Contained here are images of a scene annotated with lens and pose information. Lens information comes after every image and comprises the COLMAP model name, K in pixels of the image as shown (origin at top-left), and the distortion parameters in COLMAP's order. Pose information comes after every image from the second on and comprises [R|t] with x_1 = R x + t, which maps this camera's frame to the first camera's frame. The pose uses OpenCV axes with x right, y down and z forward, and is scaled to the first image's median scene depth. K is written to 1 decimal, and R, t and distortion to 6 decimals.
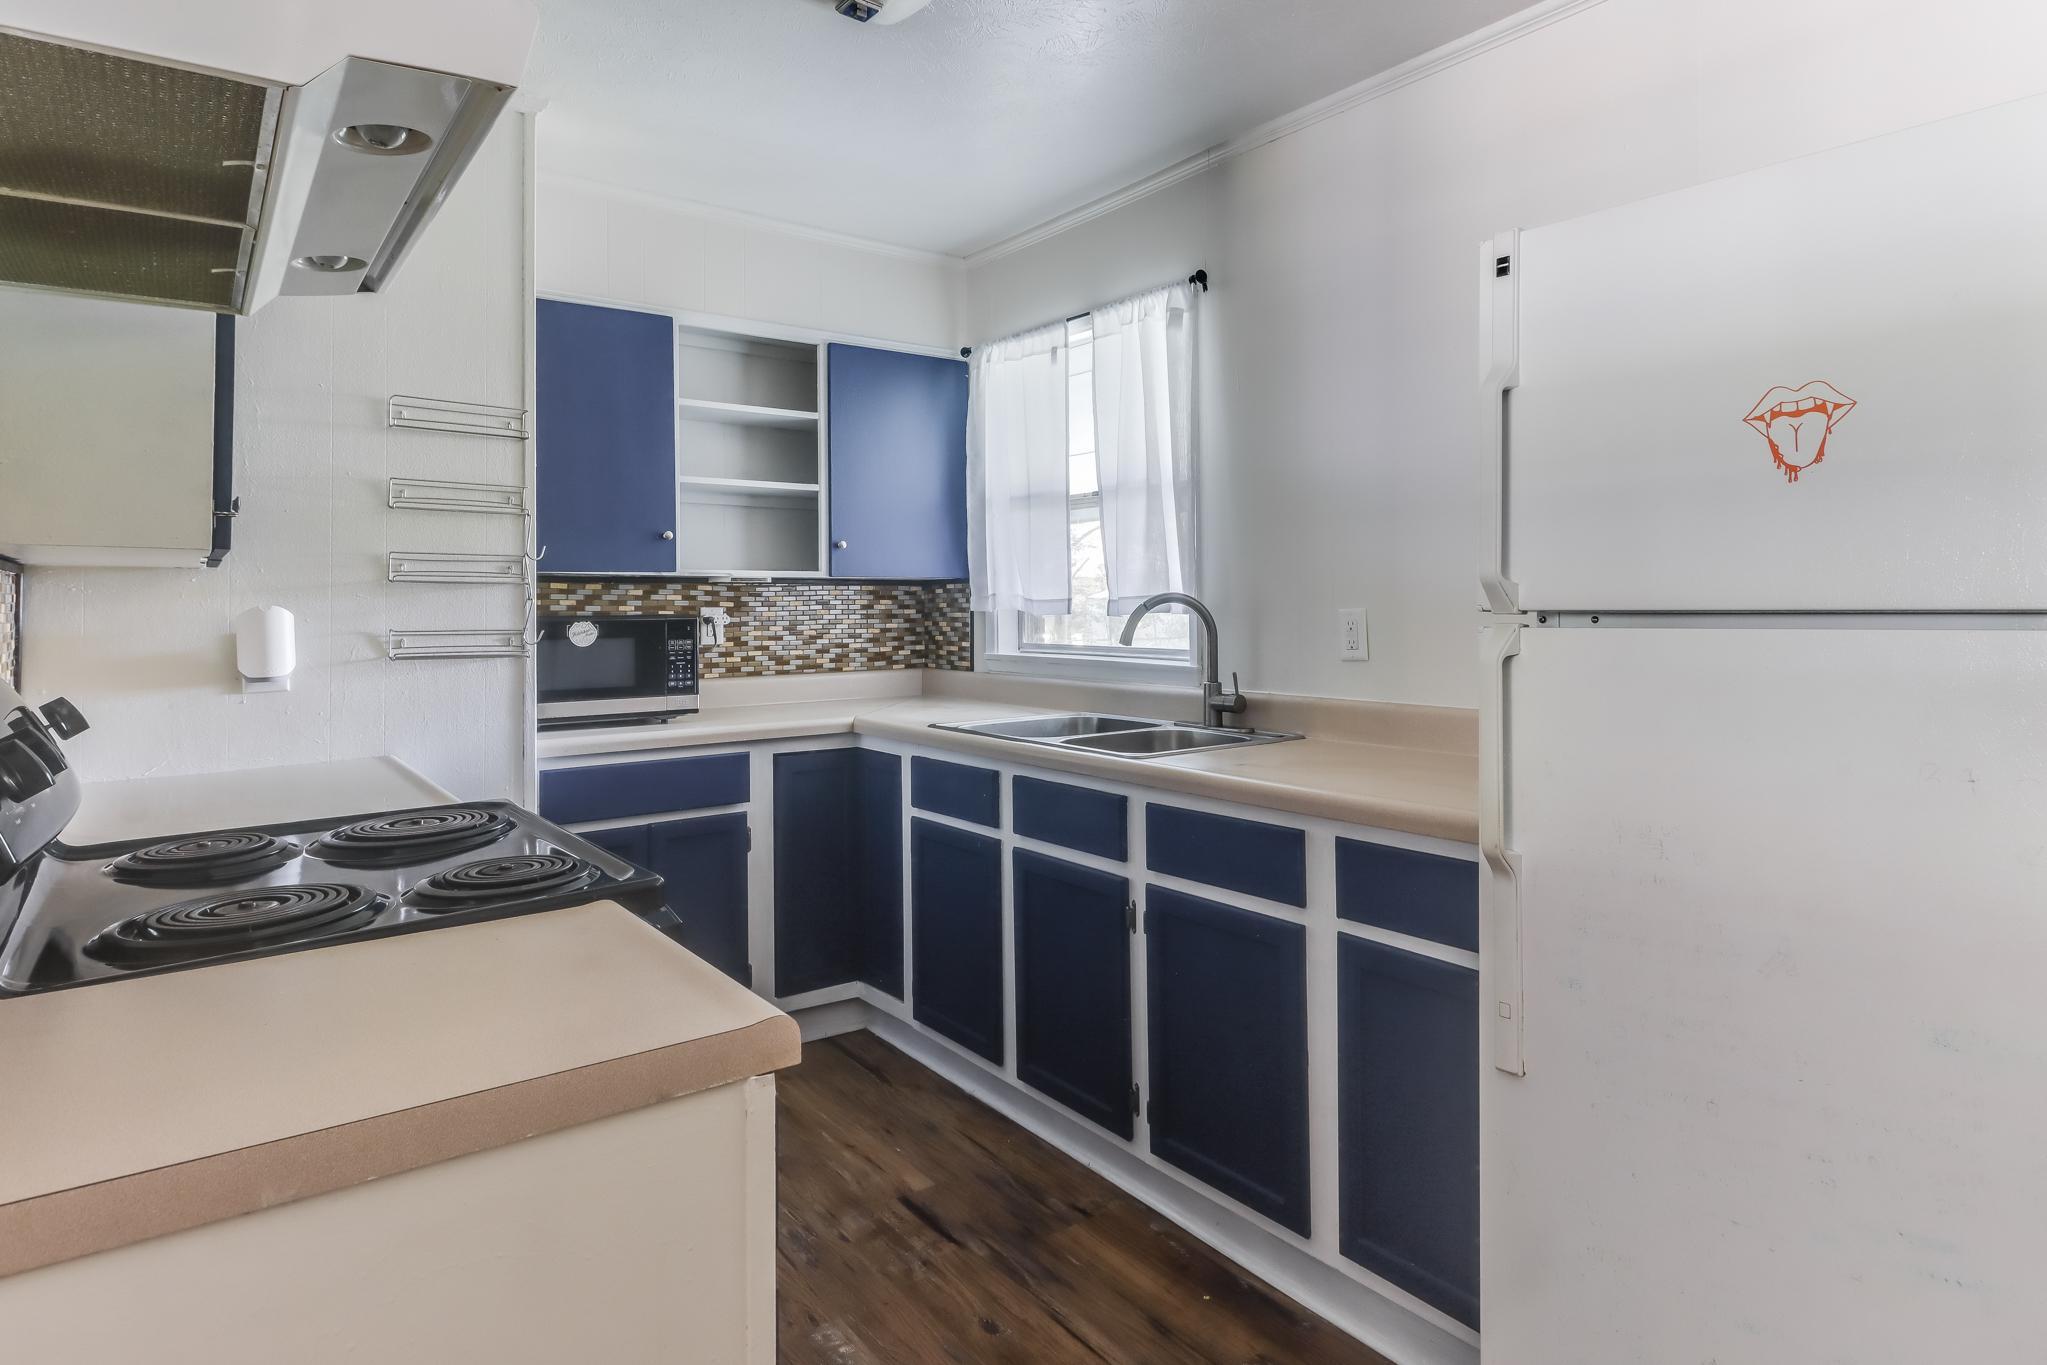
lens RADIAL K [[1166.5, 0, 1023.1], [0, 1166.5, 601.8], [0, 0, 1]] dist [0.000255, -0.000160]
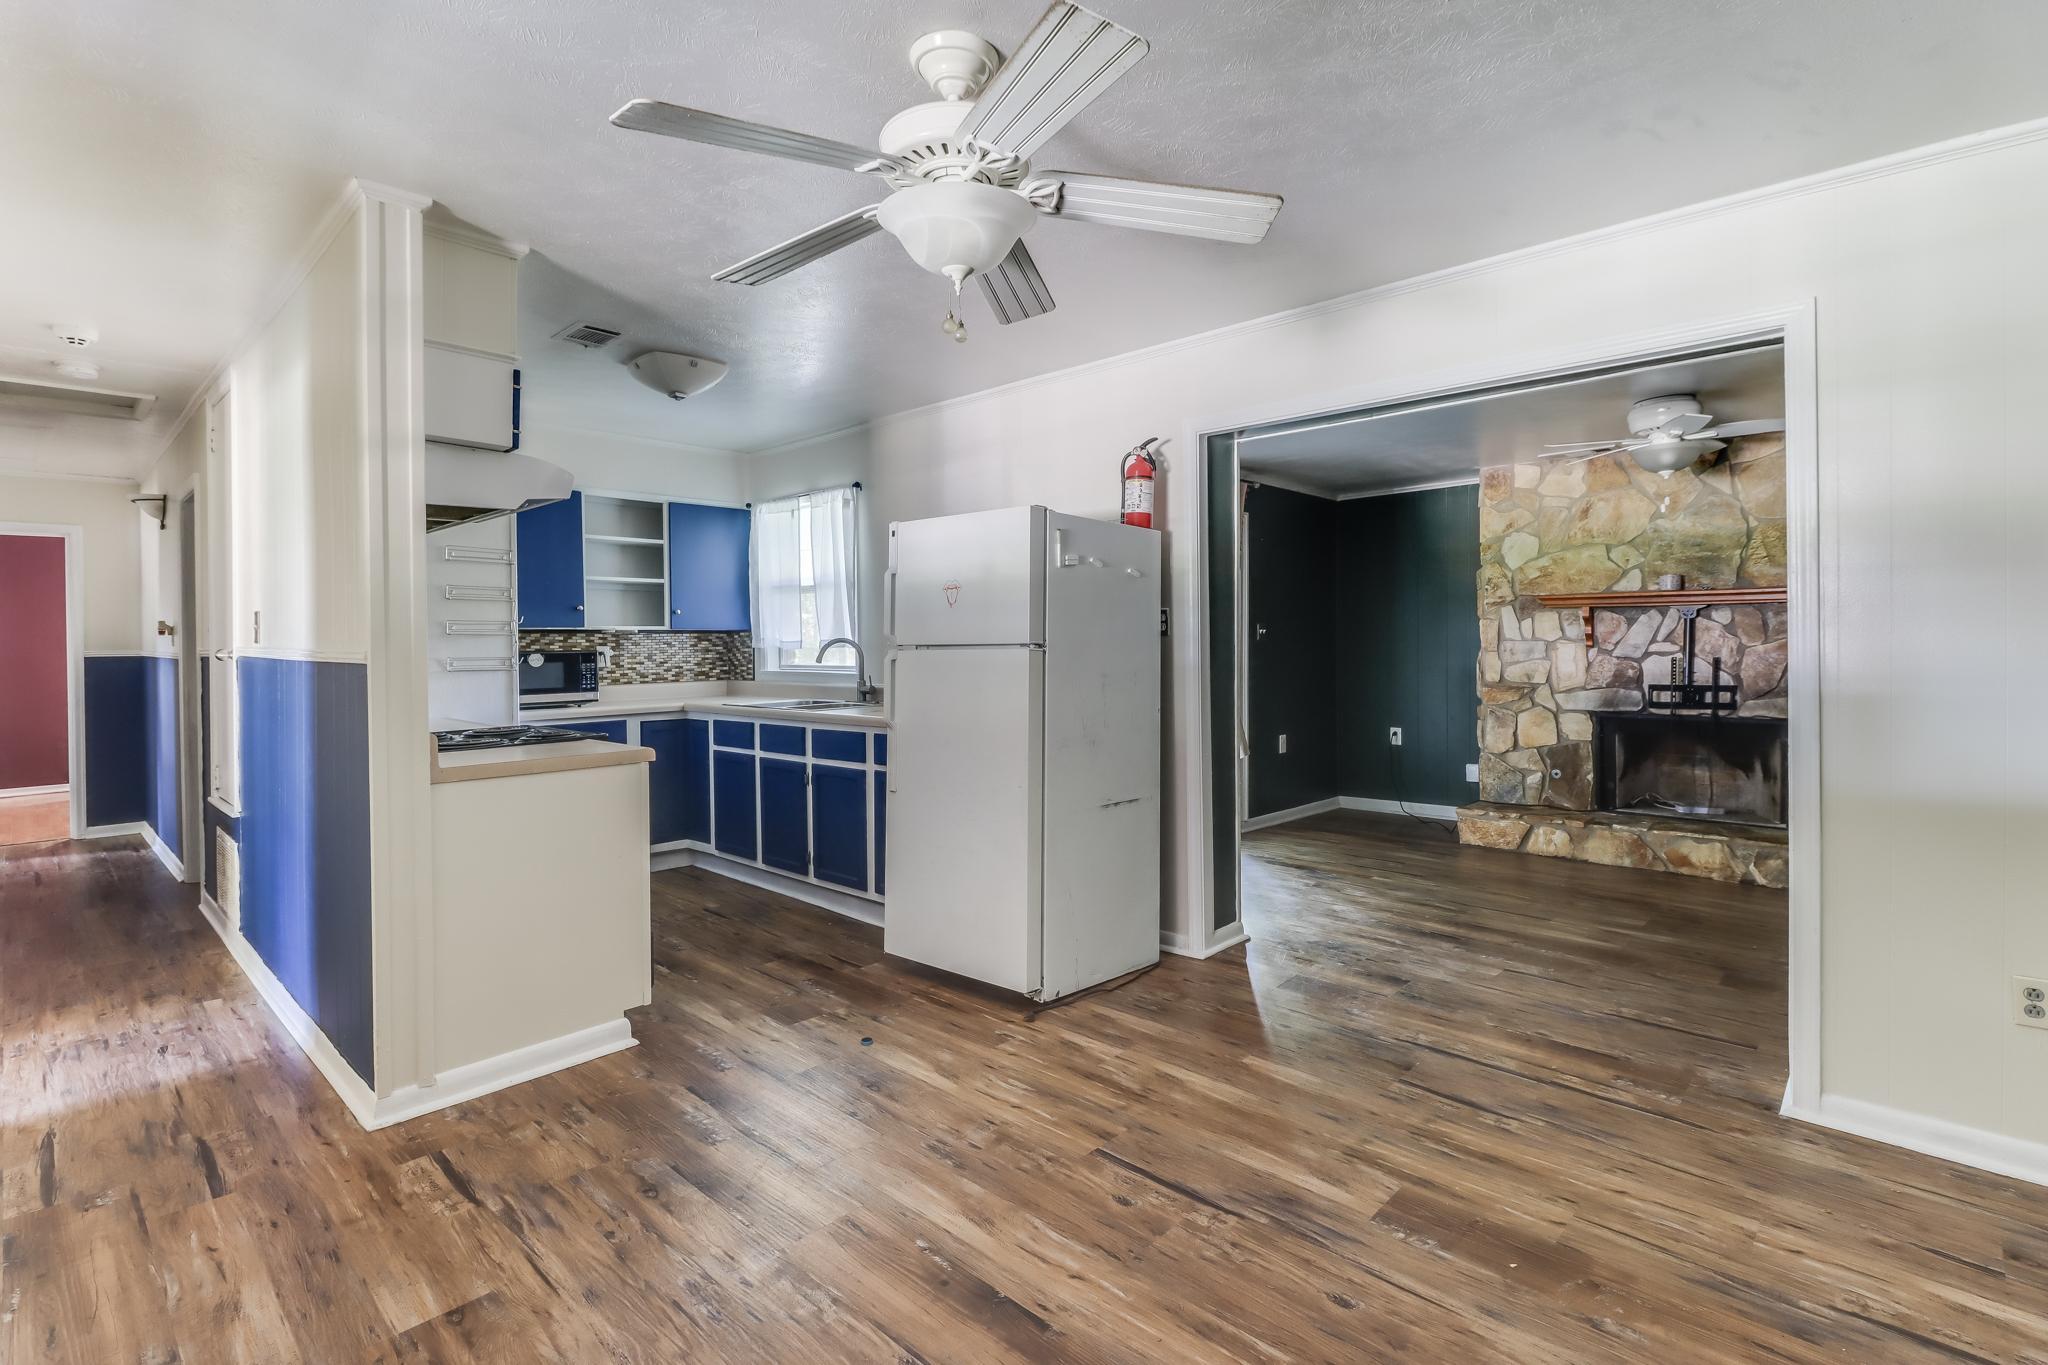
lens RADIAL K [[963.1, 0, 1023.8], [0, 963.1, 648.3], [0, 0, 1]] dist [-0.000086, 0.000030]
pose [[0.984188, -0.006461, 0.177008, 0.121283], [0.005072, 0.999953, 0.008299, -0.001298], [-0.177053, -0.007270, 0.984174, -0.638102]]
